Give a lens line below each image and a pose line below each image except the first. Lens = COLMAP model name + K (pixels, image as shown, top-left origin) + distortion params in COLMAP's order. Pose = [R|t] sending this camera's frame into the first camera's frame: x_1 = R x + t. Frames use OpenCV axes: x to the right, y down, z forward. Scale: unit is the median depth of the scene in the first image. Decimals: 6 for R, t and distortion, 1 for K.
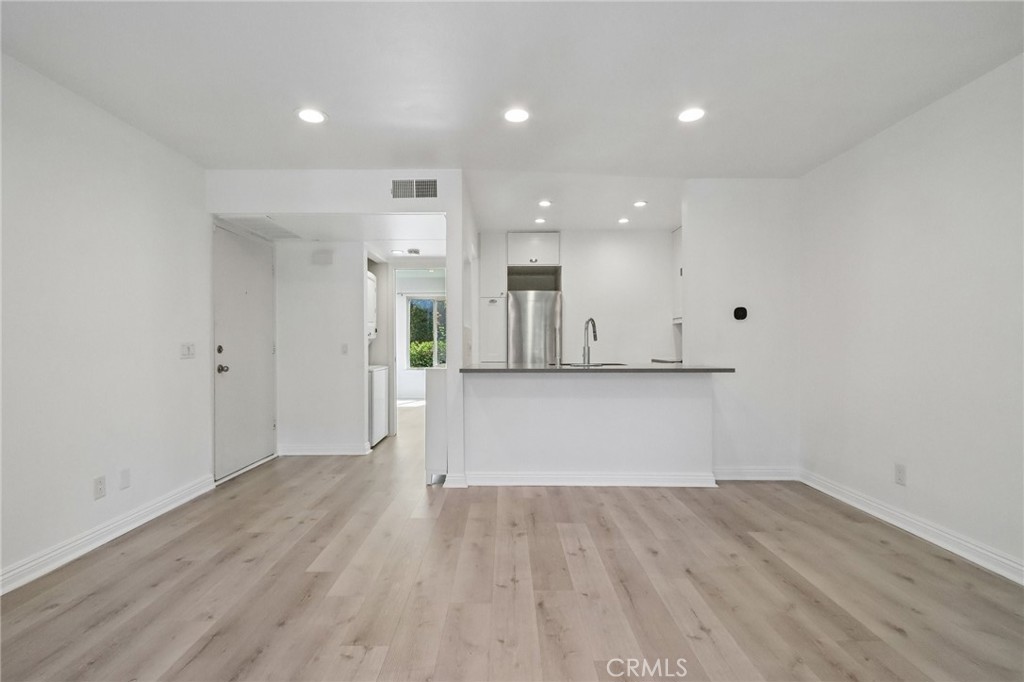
lens RADIAL K [[477.9, 0, 503.7], [0, 477.9, 342.1], [0, 0, 1]] dist [0.000340, -0.000388]
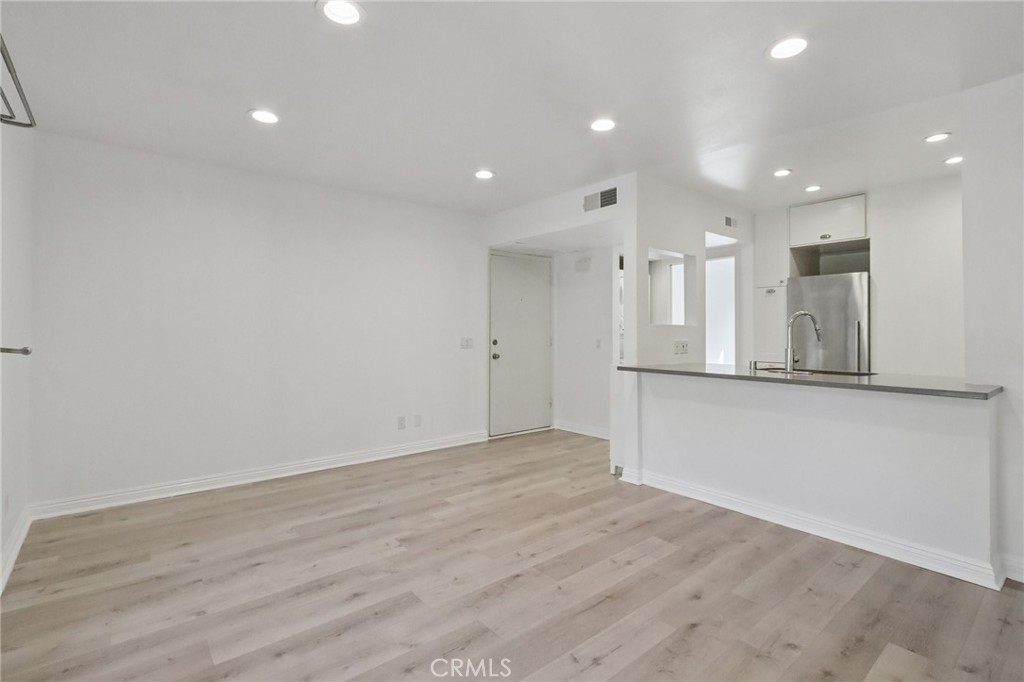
lens RADIAL K [[479.8, 0, 501.7], [0, 479.8, 323.3], [0, 0, 1]] dist [0.000167, -0.000033]
pose [[0.633833, -0.009206, -0.773415, 0.589742], [-0.005152, 0.999857, -0.016124, -0.021010], [0.773452, 0.014204, 0.633695, 0.149387]]
